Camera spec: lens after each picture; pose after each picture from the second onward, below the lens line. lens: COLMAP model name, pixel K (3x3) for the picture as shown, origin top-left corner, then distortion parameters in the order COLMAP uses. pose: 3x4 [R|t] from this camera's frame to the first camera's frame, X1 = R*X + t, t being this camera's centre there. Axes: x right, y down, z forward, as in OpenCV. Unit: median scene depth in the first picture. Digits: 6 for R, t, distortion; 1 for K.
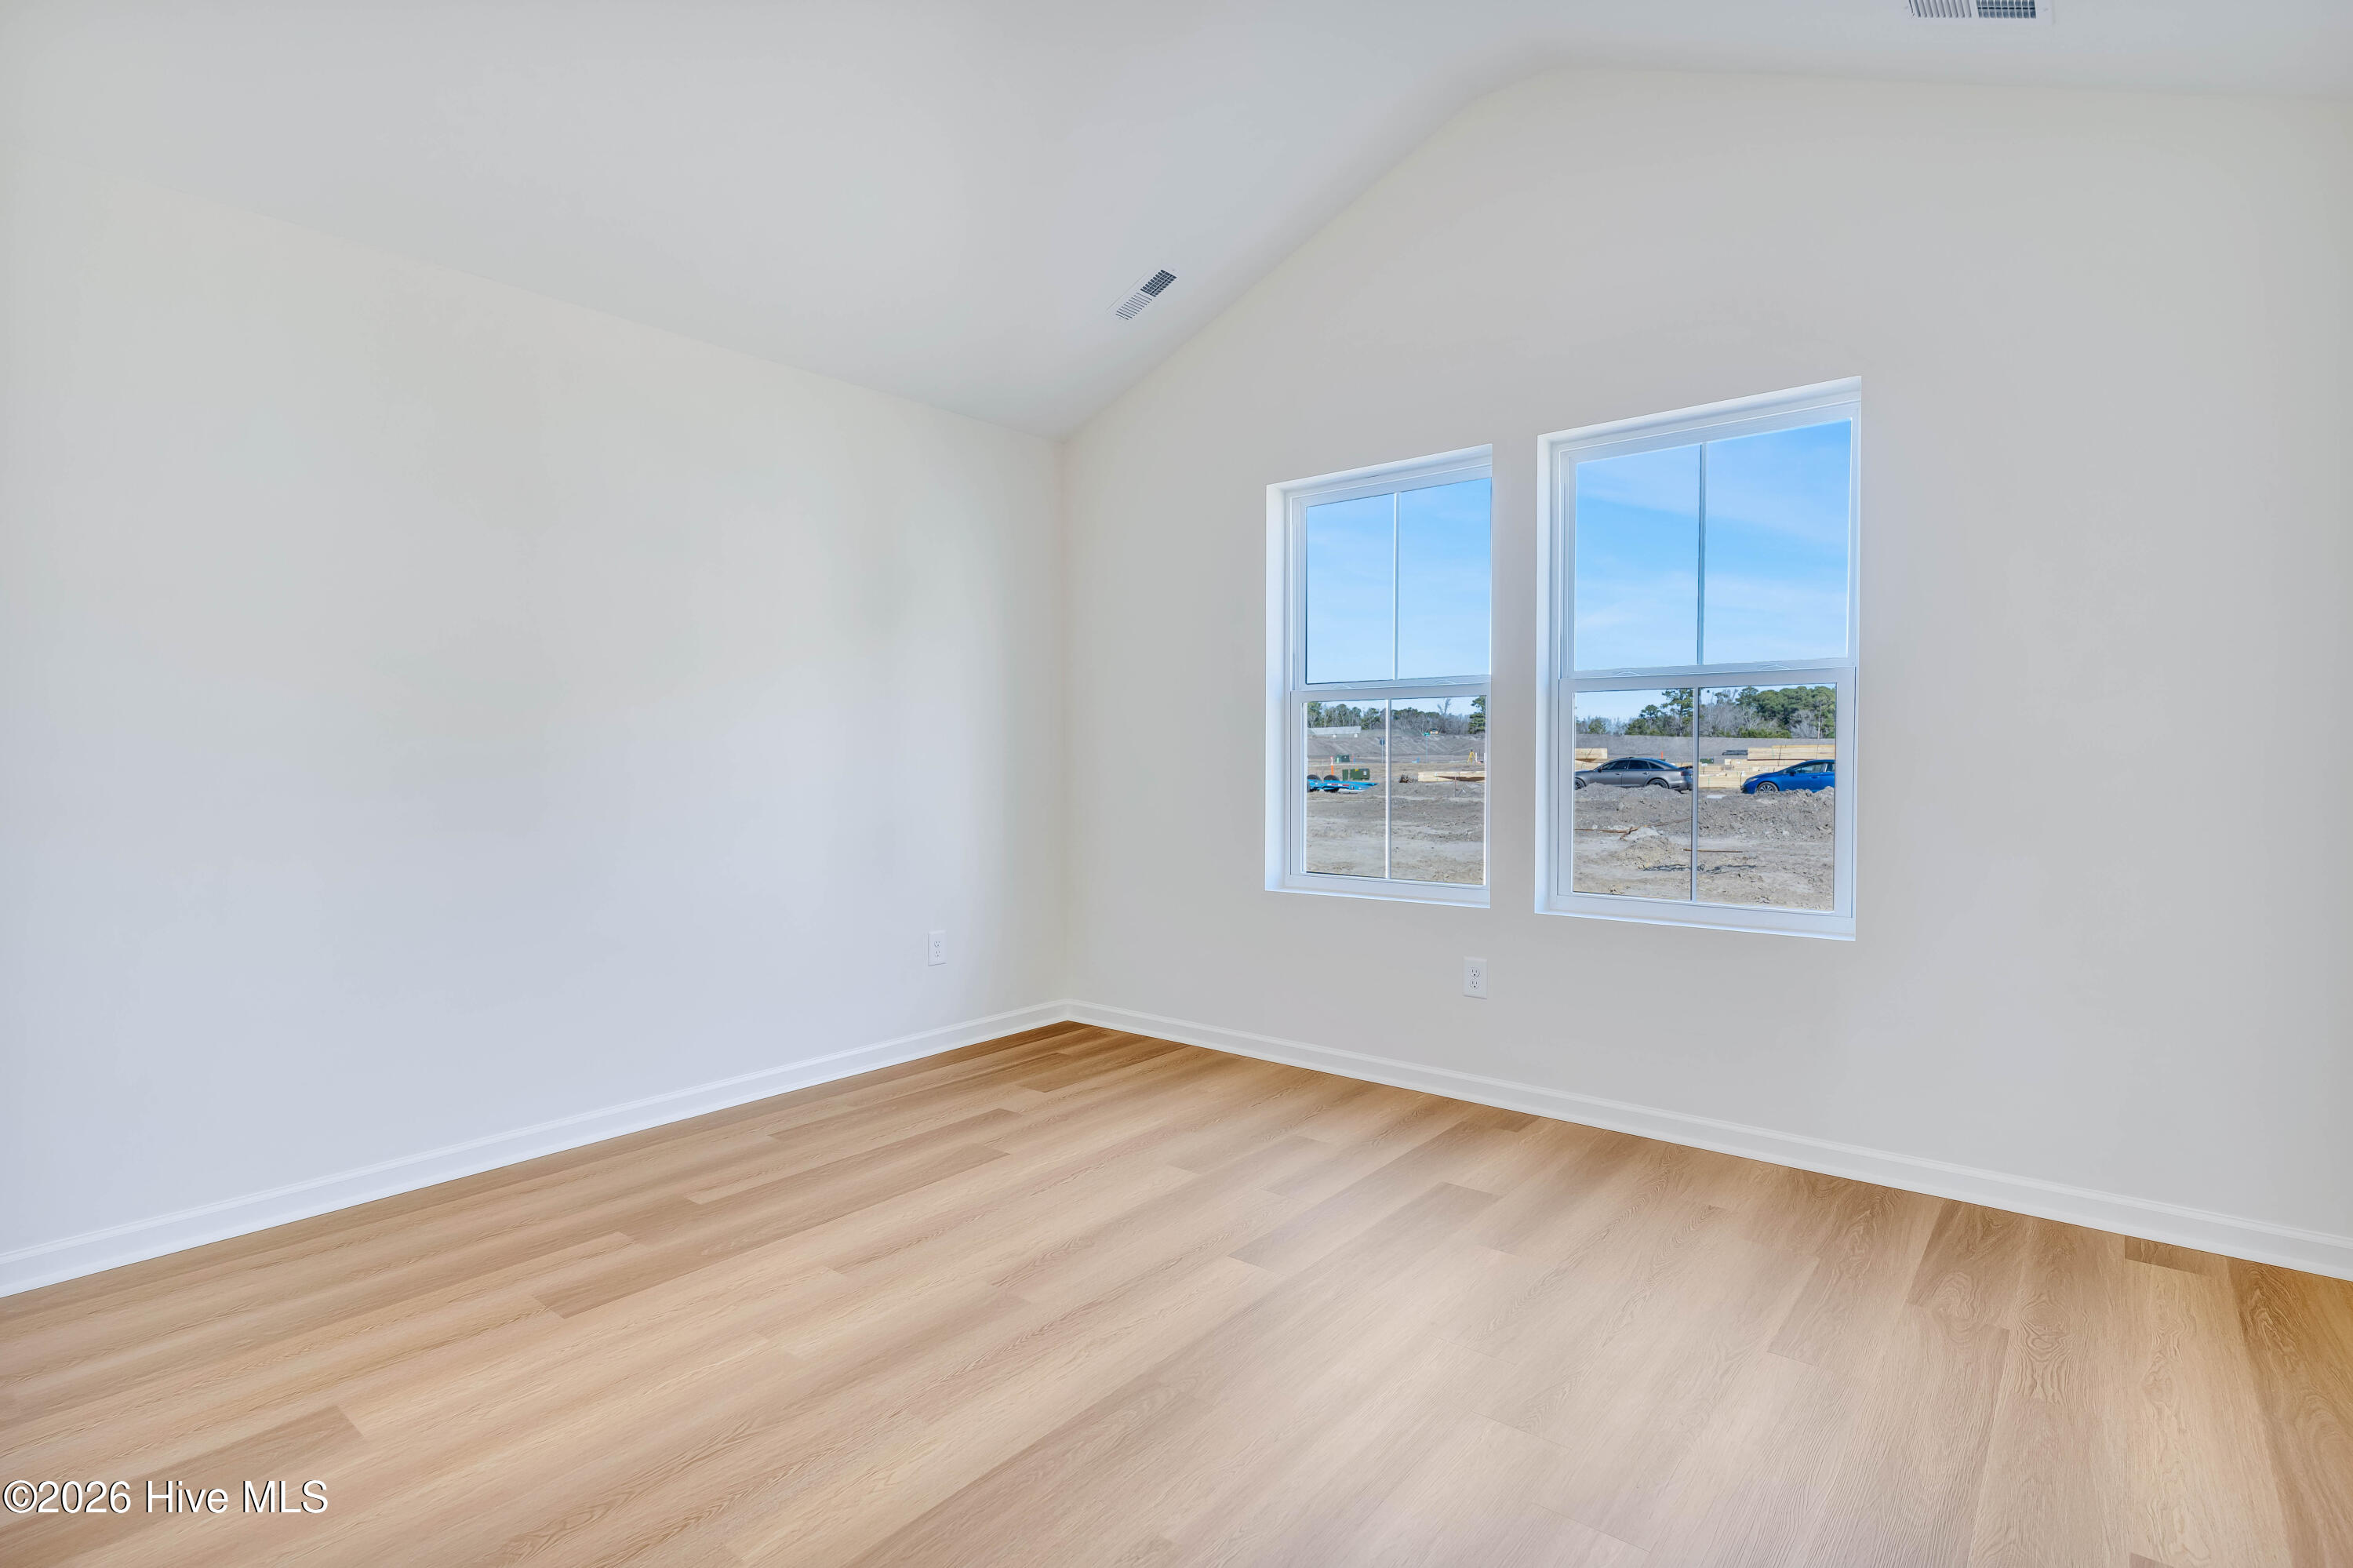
lens RADIAL K [[1154.7, 0, 1183.6], [0, 1154.7, 772.2], [0, 0, 1]] dist [0.003353, 0.002641]
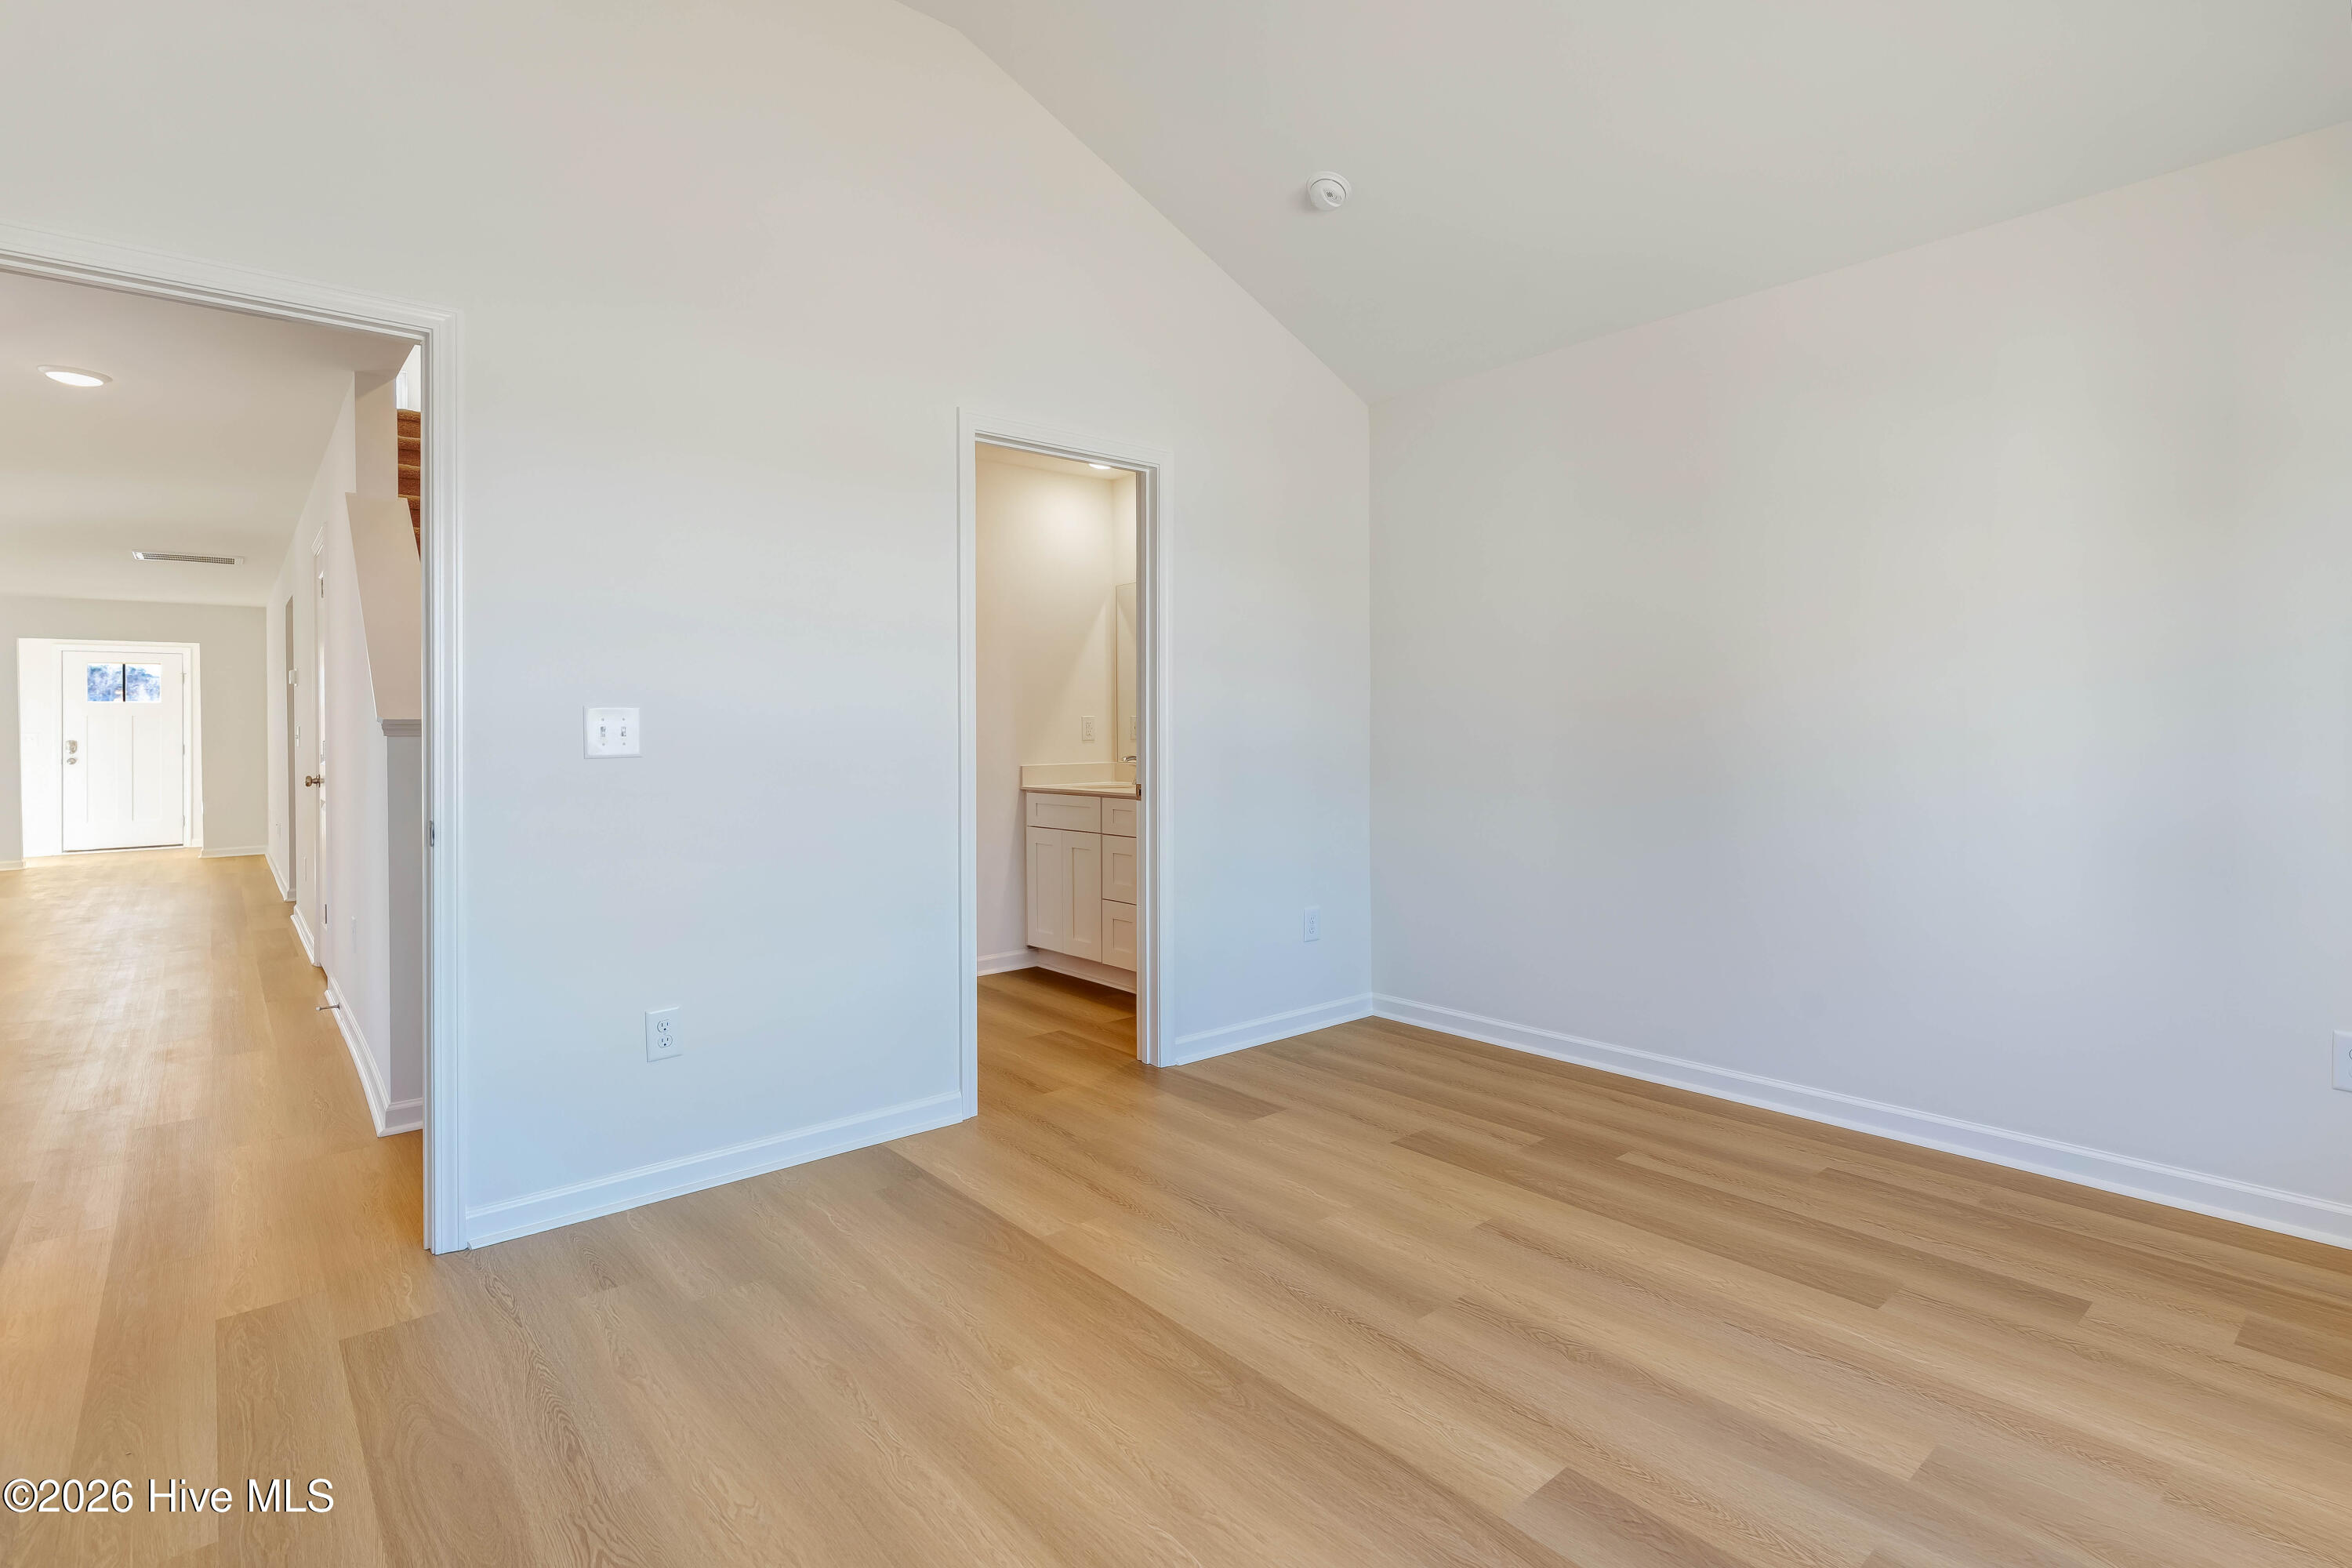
lens RADIAL K [[1154.1, 0, 1202.1], [0, 1154.1, 719.7], [0, 0, 1]] dist [0.003353, 0.002641]
pose [[-0.180150, -0.001787, -0.983638, 0.761934], [-0.005749, 0.999983, -0.000763, -0.021540], [0.983622, 0.005518, -0.180157, 0.924740]]
